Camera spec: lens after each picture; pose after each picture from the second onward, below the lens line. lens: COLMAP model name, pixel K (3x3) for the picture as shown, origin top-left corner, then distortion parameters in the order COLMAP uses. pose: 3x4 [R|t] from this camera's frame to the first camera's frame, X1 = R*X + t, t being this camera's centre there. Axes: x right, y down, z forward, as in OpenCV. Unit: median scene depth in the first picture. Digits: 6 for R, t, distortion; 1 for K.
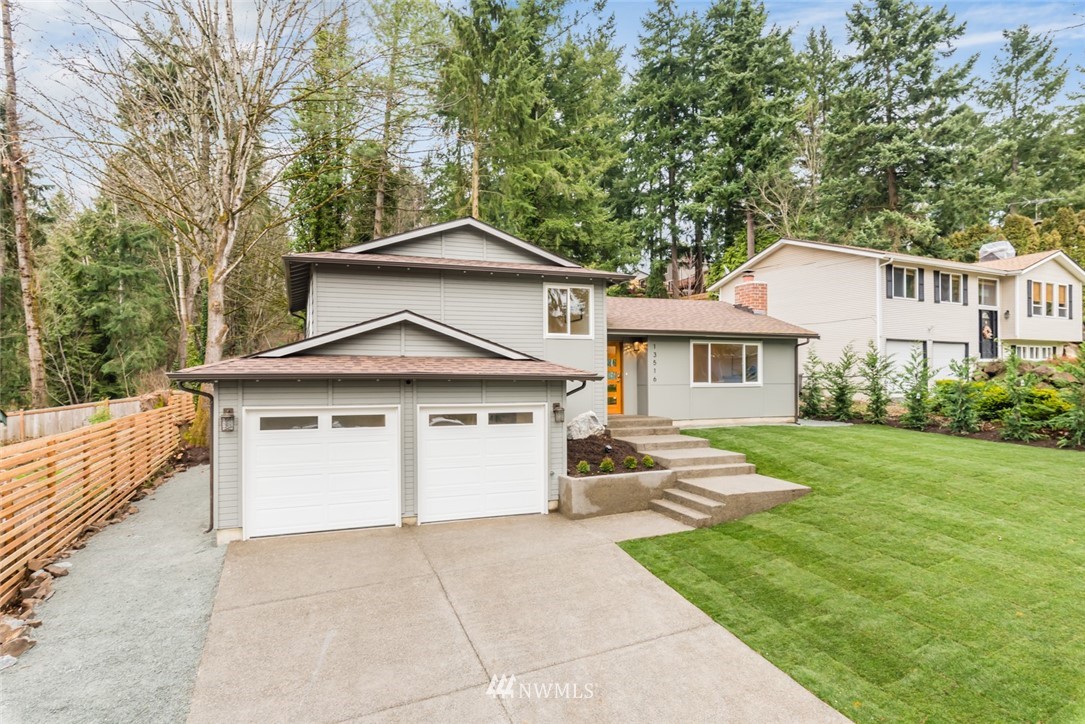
lens RADIAL K [[629.9, 0, 537.1], [0, 629.9, 378.3], [0, 0, 1]] dist [0.002429, 0.000679]
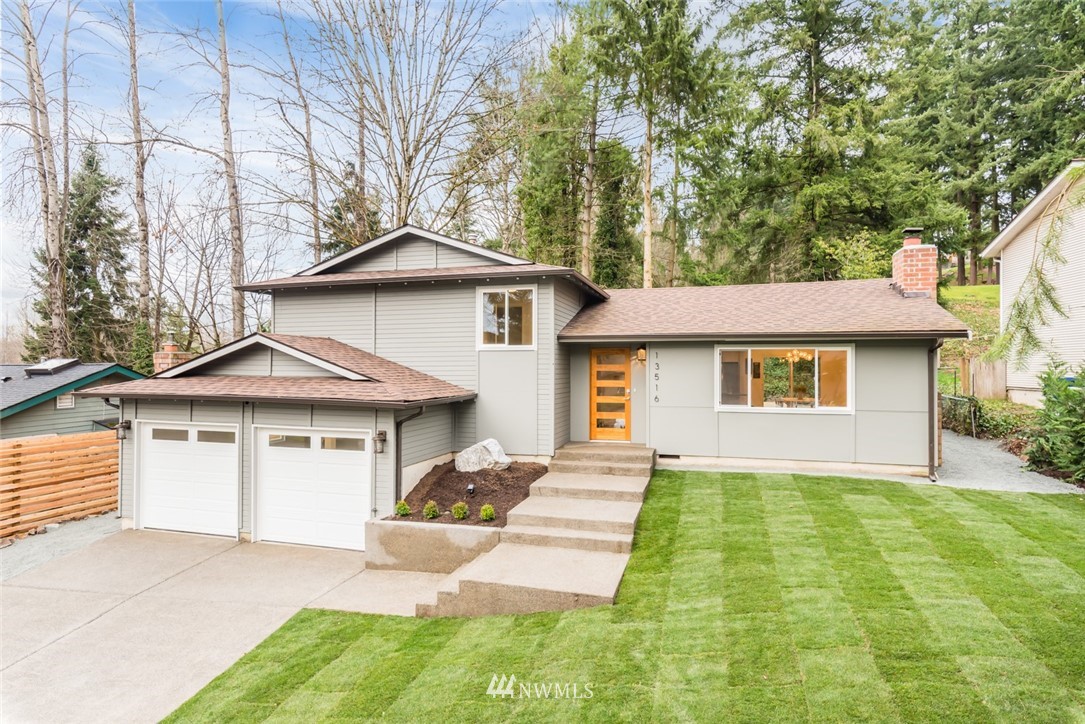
lens RADIAL K [[617.2, 0, 542.5], [0, 617.2, 362.0], [0, 0, 1]] dist [-0.000933, -0.000183]
pose [[0.781522, 0.002598, -0.623872, 0.503583], [-0.004678, 0.999988, -0.001696, -0.038120], [0.623860, 0.004244, 0.781524, 0.315819]]
